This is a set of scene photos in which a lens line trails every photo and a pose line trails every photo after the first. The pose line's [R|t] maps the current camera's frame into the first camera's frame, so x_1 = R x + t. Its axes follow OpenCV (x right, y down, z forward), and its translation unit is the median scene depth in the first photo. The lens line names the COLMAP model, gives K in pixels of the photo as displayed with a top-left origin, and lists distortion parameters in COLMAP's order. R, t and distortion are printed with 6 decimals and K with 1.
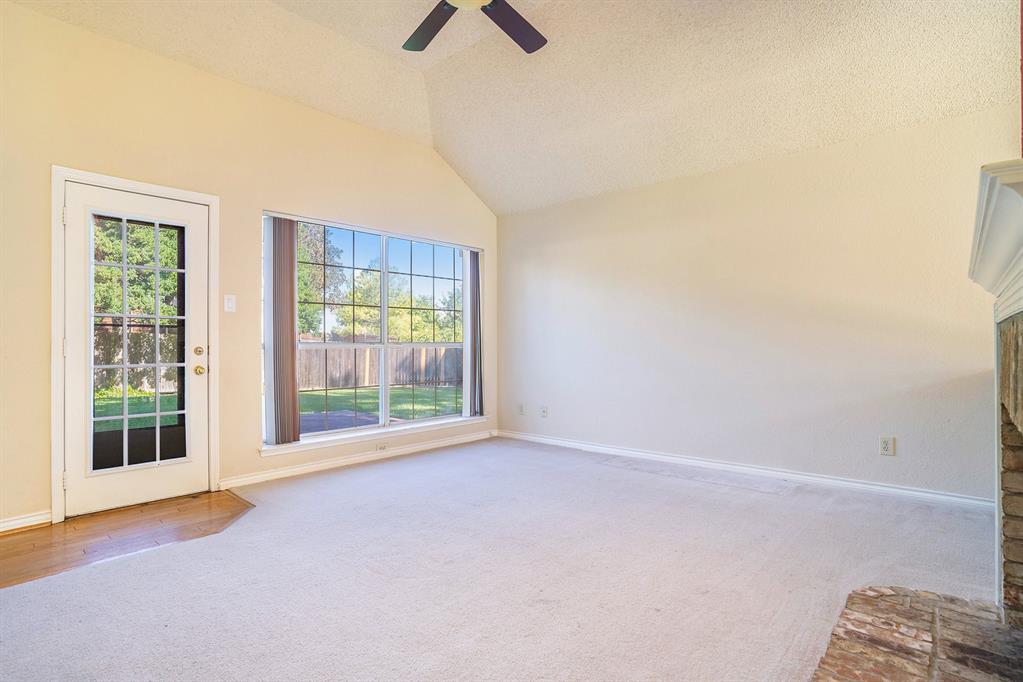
lens RADIAL K [[522.7, 0, 506.4], [0, 522.7, 338.4], [0, 0, 1]] dist [-0.073606, 0.031360]
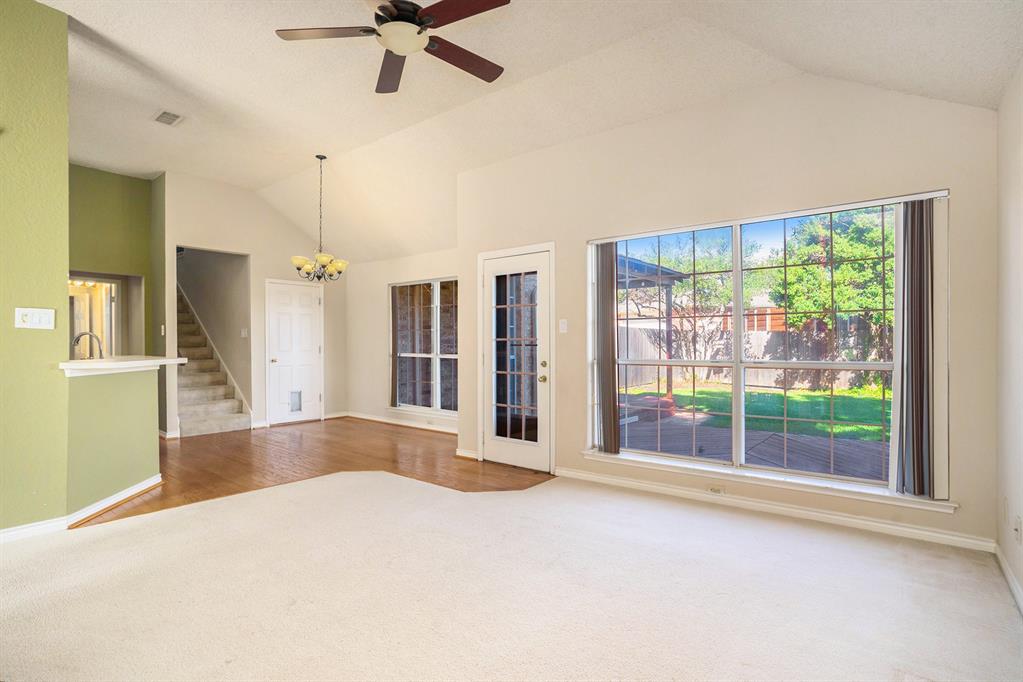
lens RADIAL K [[494.5, 0, 499.9], [0, 494.5, 344.5], [0, 0, 1]] dist [-0.036733, -0.000383]
pose [[0.051565, 0.008063, -0.998637, 0.629468], [0.017418, 0.999808, 0.008971, -0.036591], [0.998518, -0.017857, 0.051415, 0.781544]]
